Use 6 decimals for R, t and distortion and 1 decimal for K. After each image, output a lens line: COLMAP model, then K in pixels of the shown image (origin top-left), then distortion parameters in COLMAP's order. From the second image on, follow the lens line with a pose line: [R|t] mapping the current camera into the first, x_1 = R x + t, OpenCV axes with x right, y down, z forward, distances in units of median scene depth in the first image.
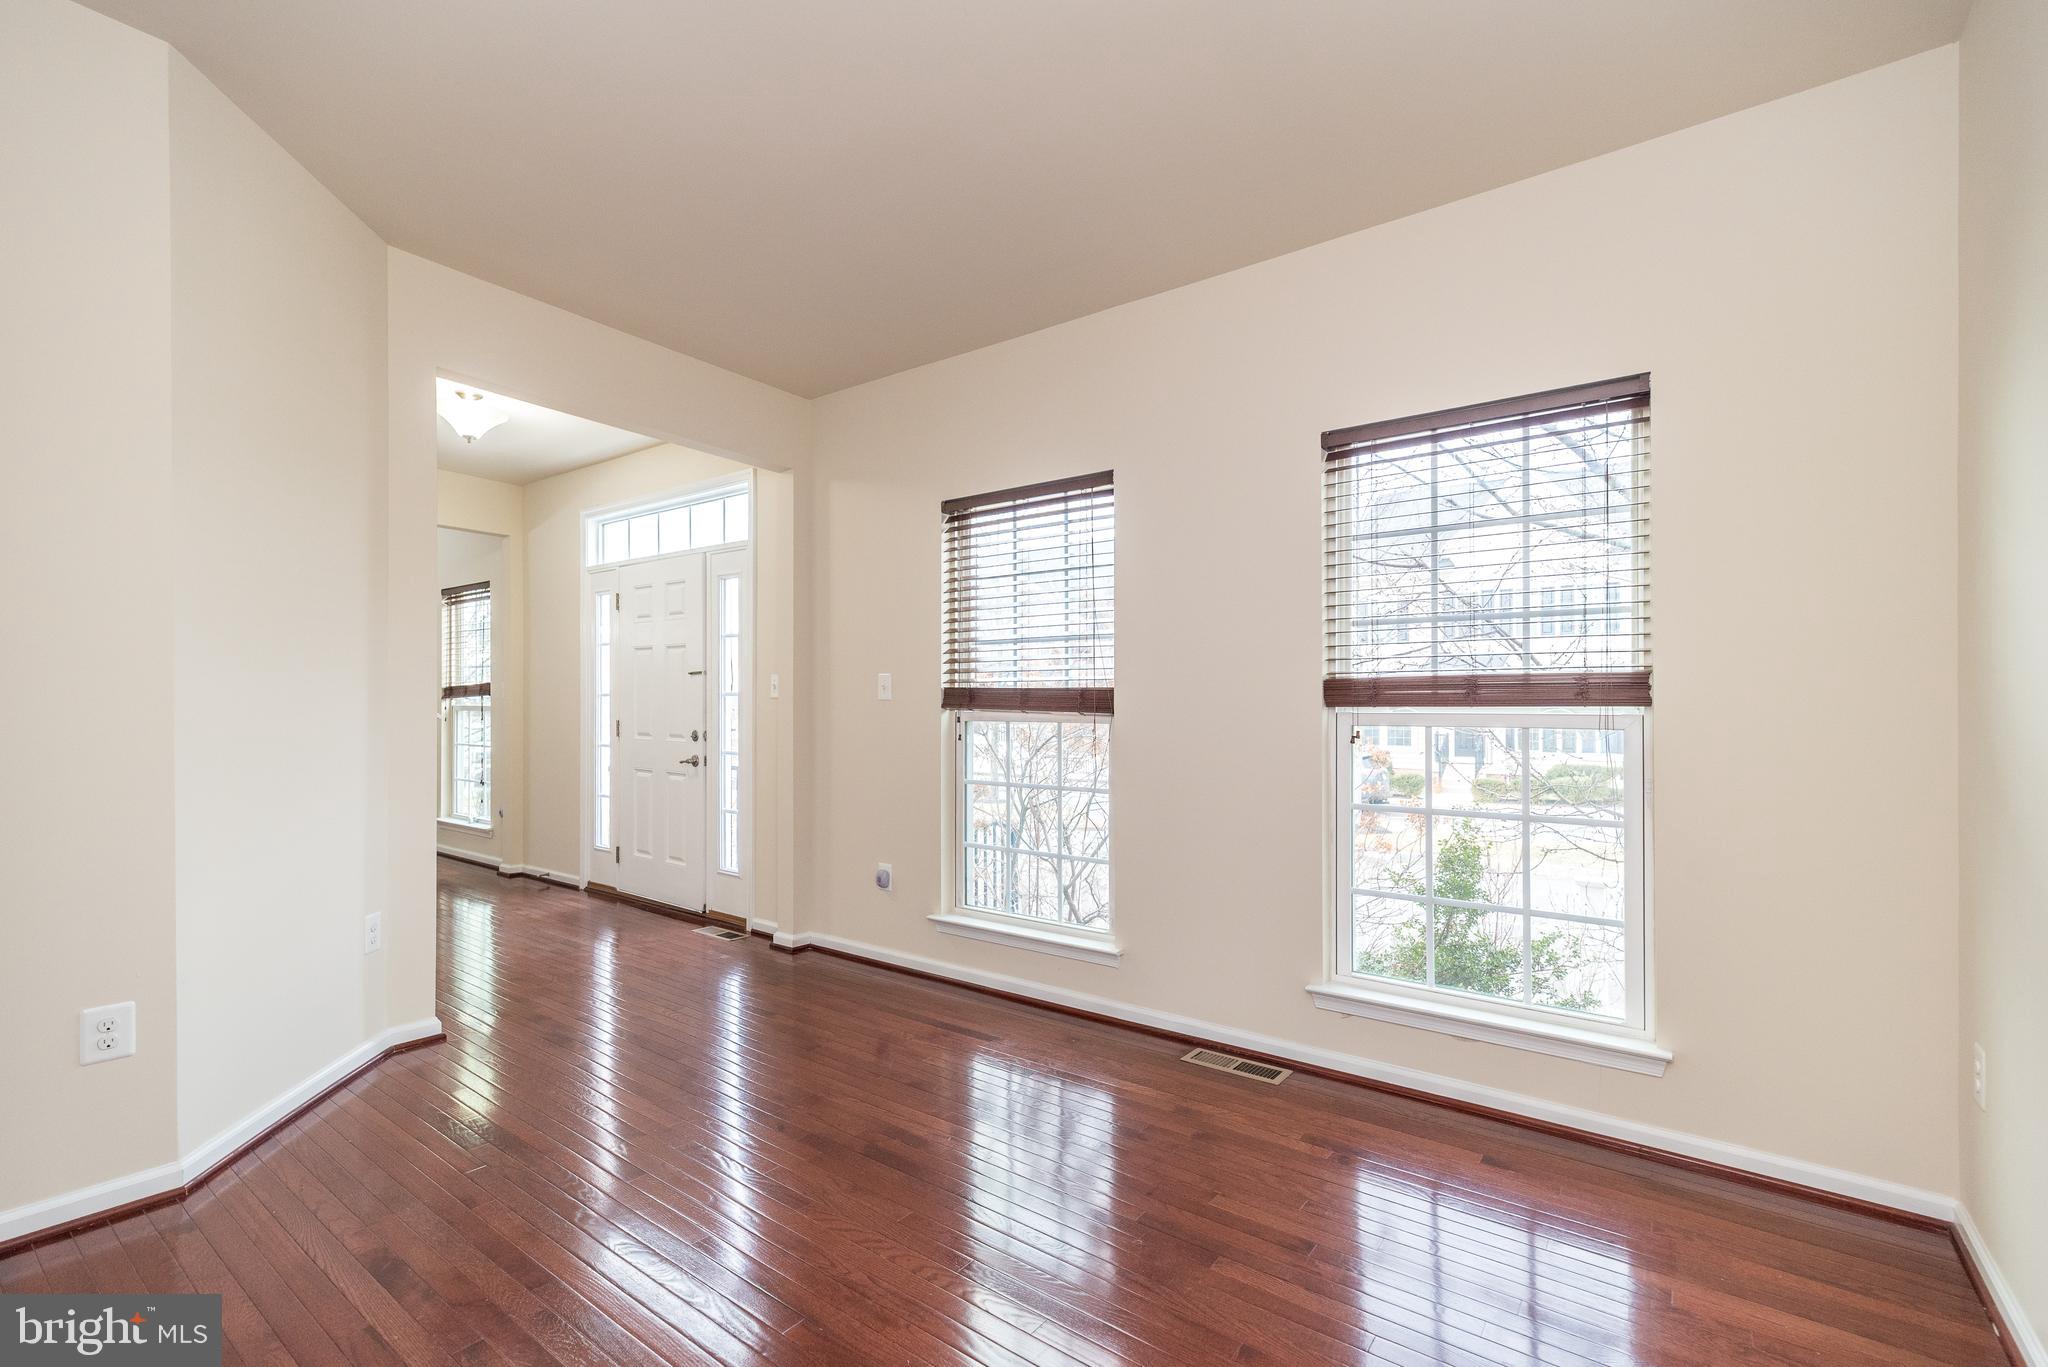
lens RADIAL K [[906.8, 0, 1045.9], [0, 906.8, 761.5], [0, 0, 1]] dist [0.009173, -0.001746]
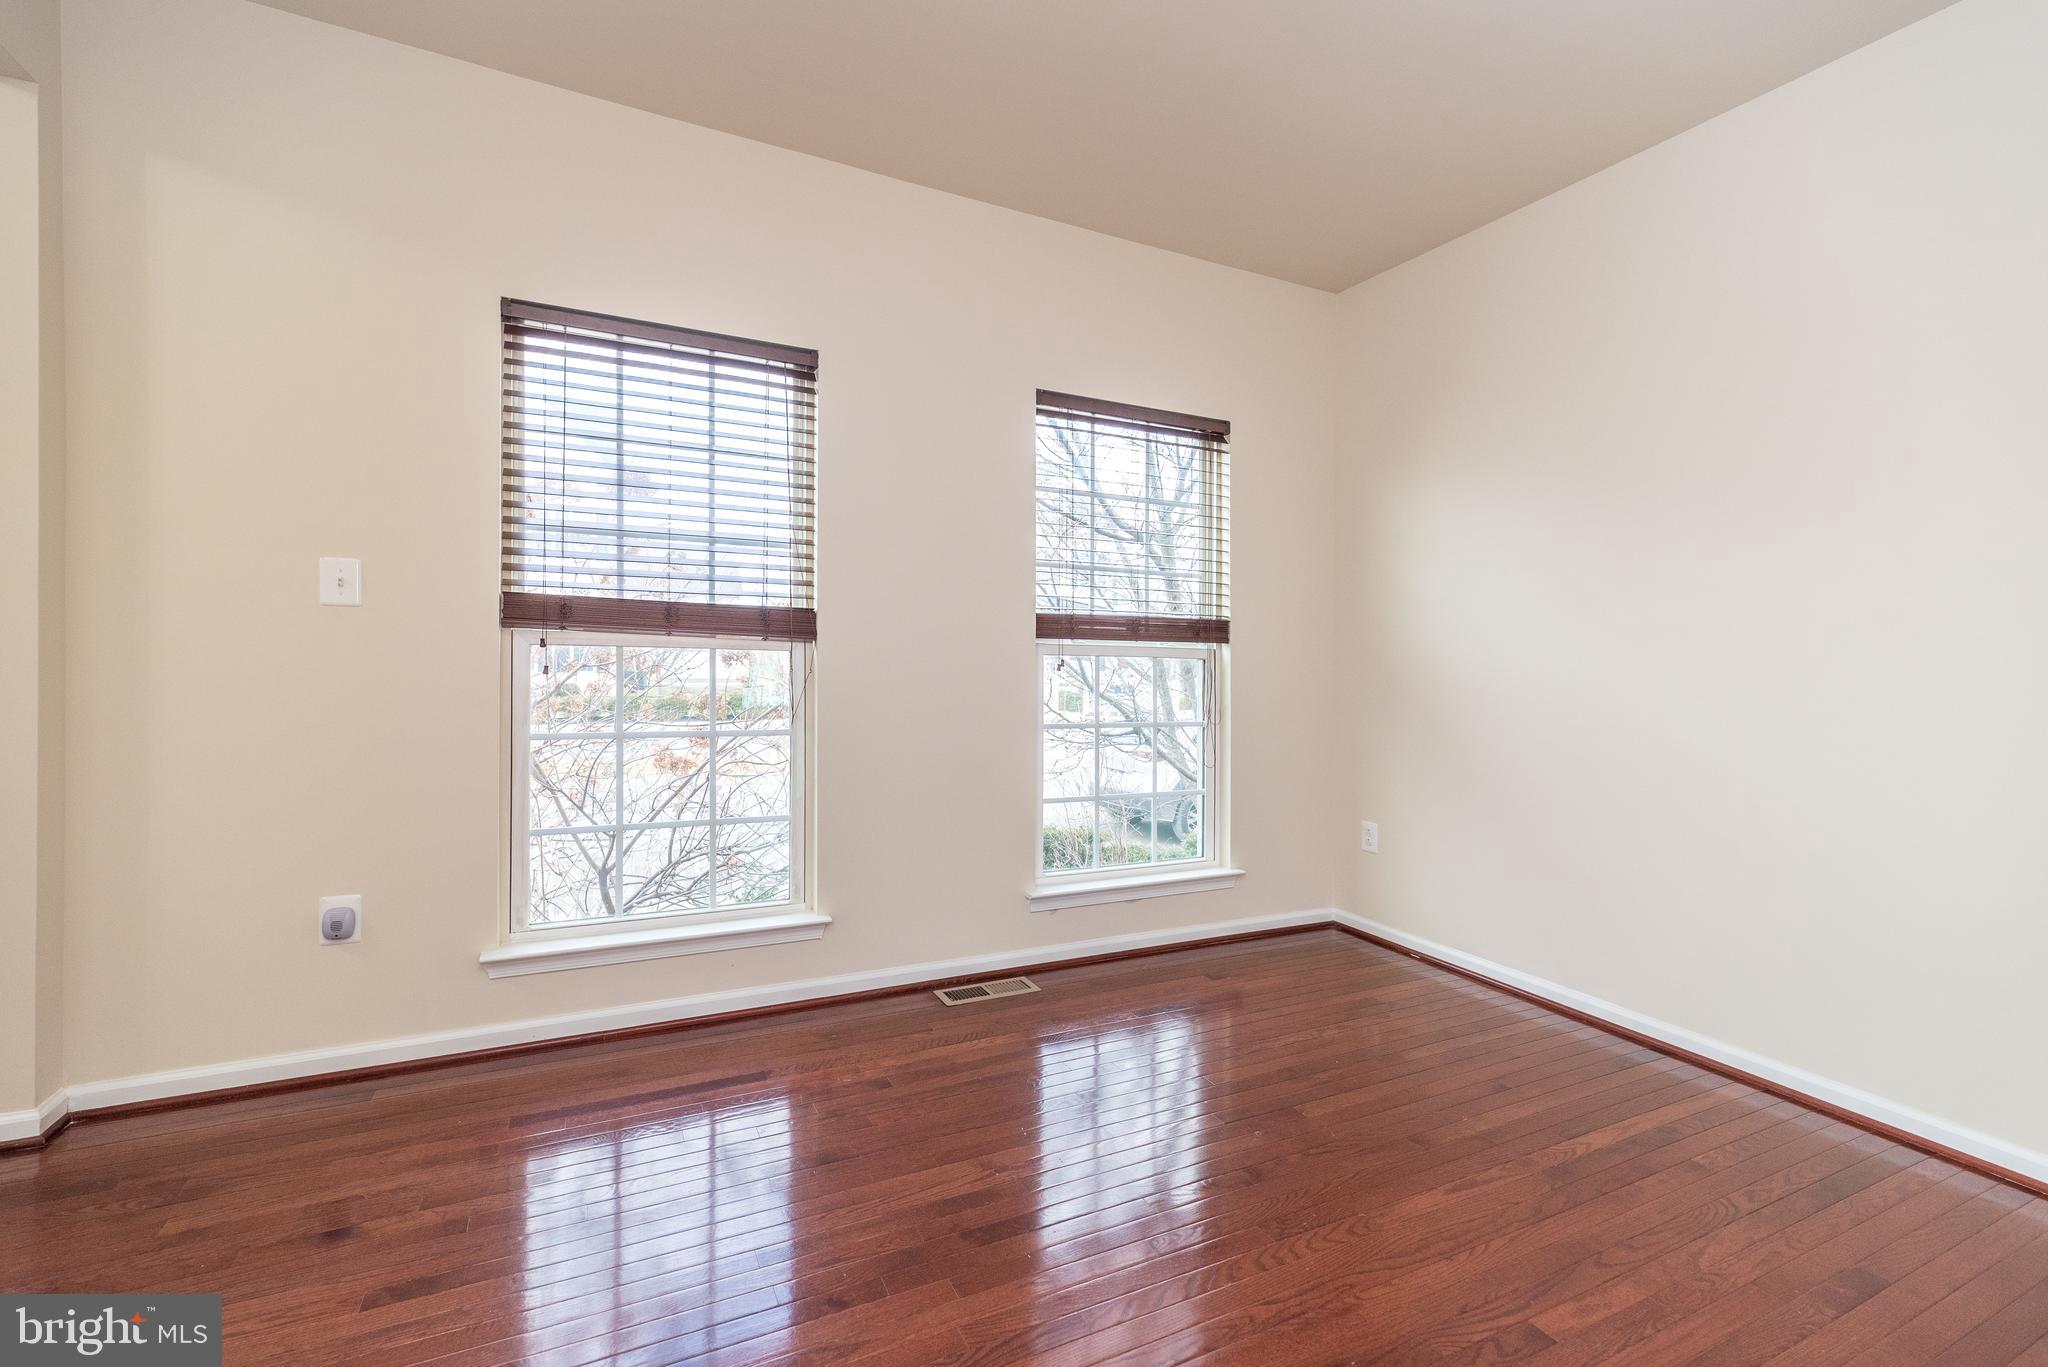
lens RADIAL K [[906.8, 0, 1034.2], [0, 906.8, 669.7], [0, 0, 1]] dist [0.009173, -0.001746]
pose [[0.451341, -0.018396, 0.892162, -0.499179], [0.024759, 0.999661, 0.008087, -0.022329], [-0.892008, 0.018439, 0.451643, 0.371385]]
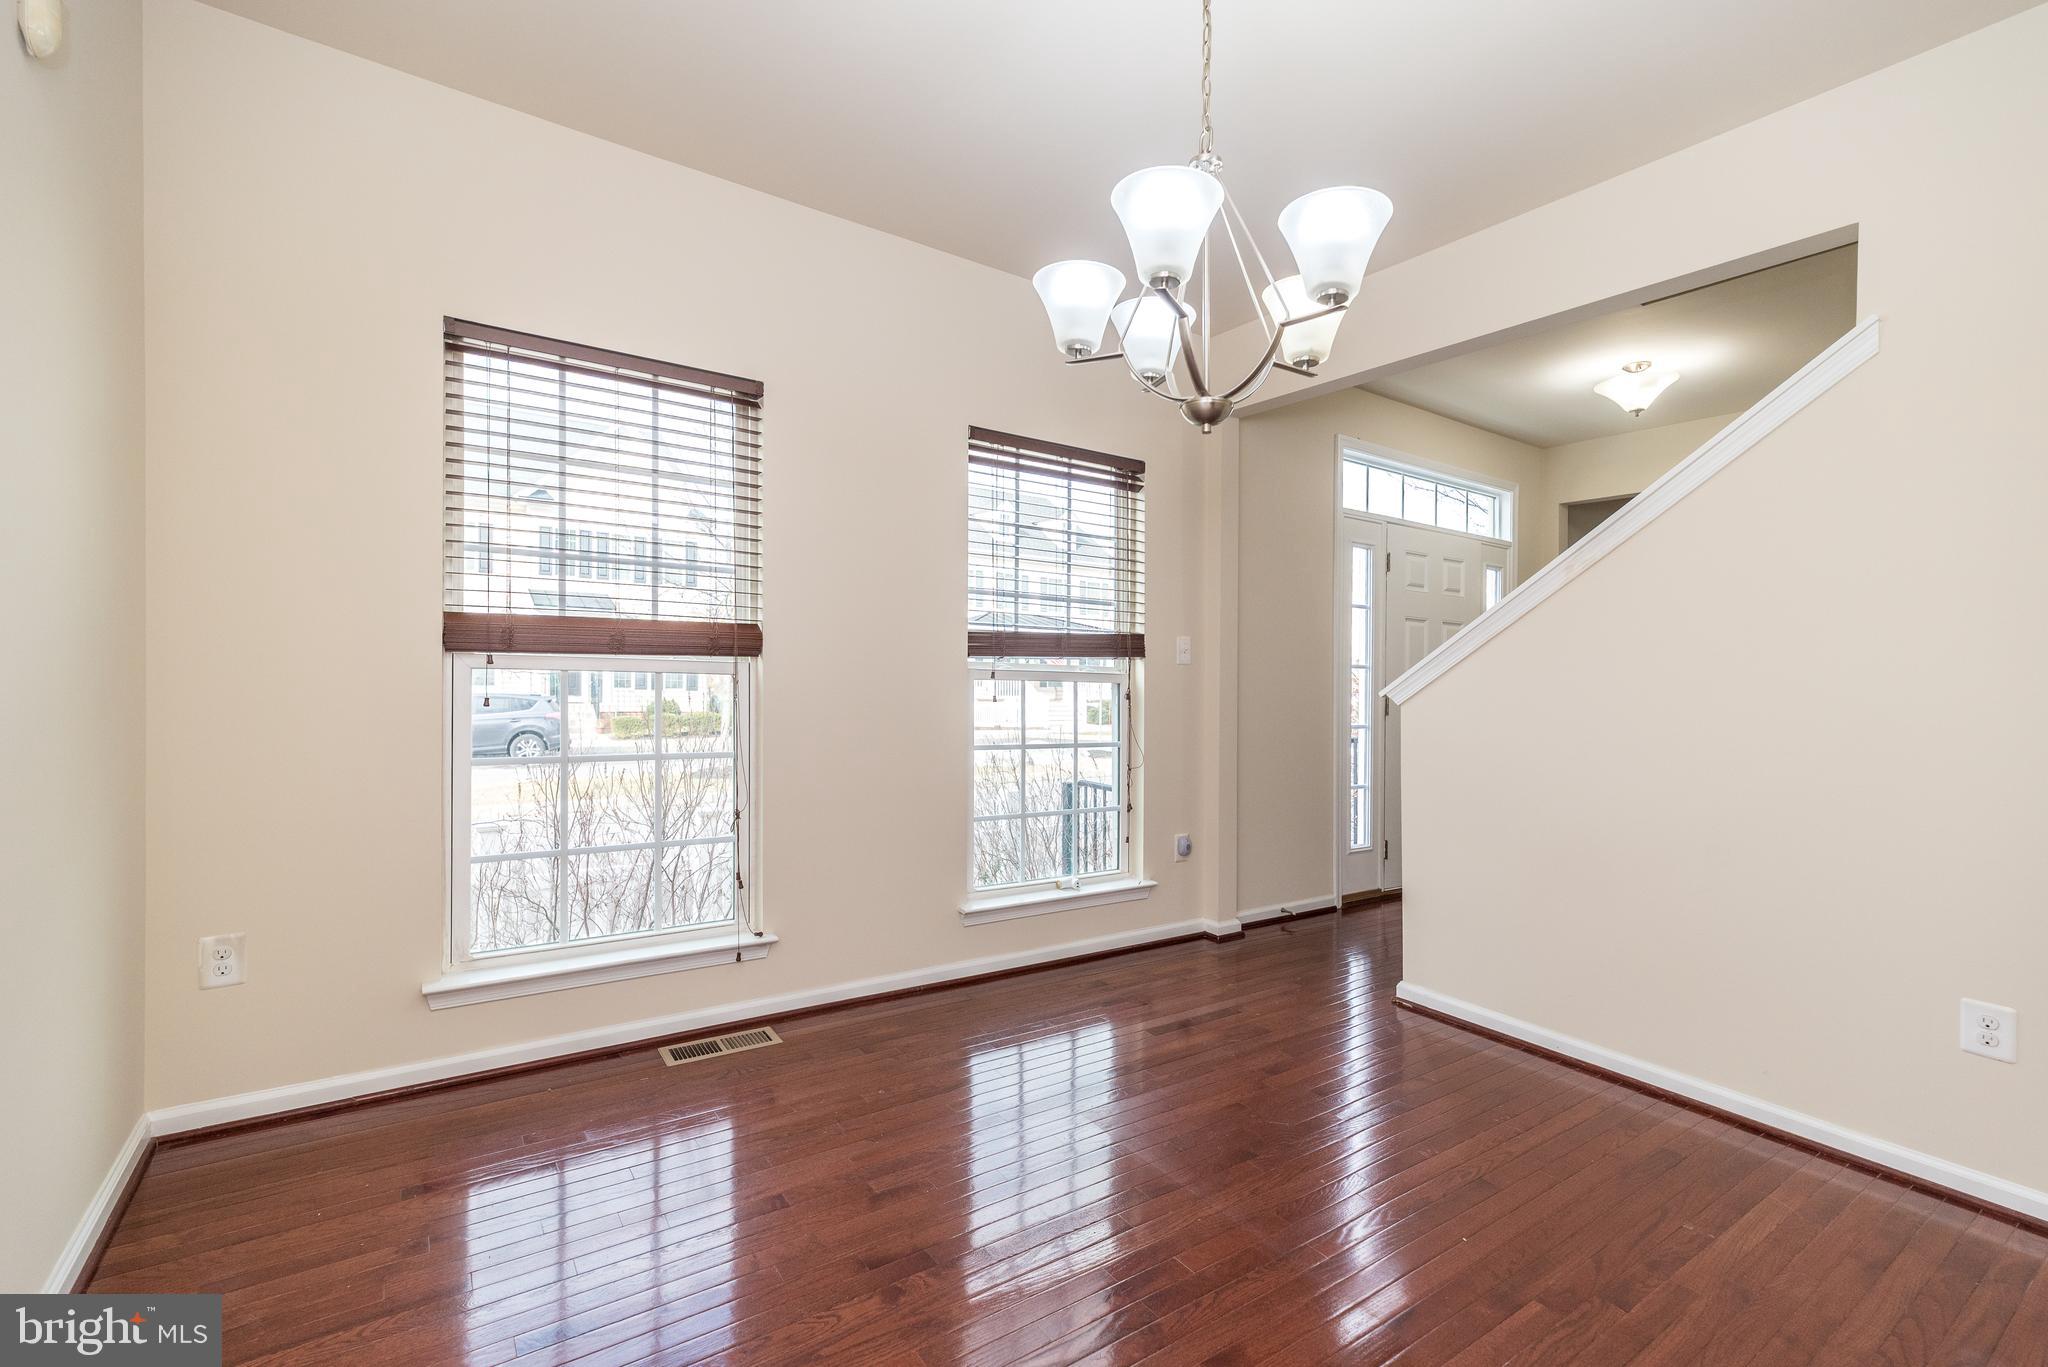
lens RADIAL K [[906.8, 0, 1021.7], [0, 906.8, 676.3], [0, 0, 1]] dist [0.009173, -0.001746]
pose [[0.327448, -0.002779, 0.944865, -0.557543], [0.021597, 0.999756, -0.004544, -0.026005], [-0.944622, 0.021894, 0.327428, 0.411253]]
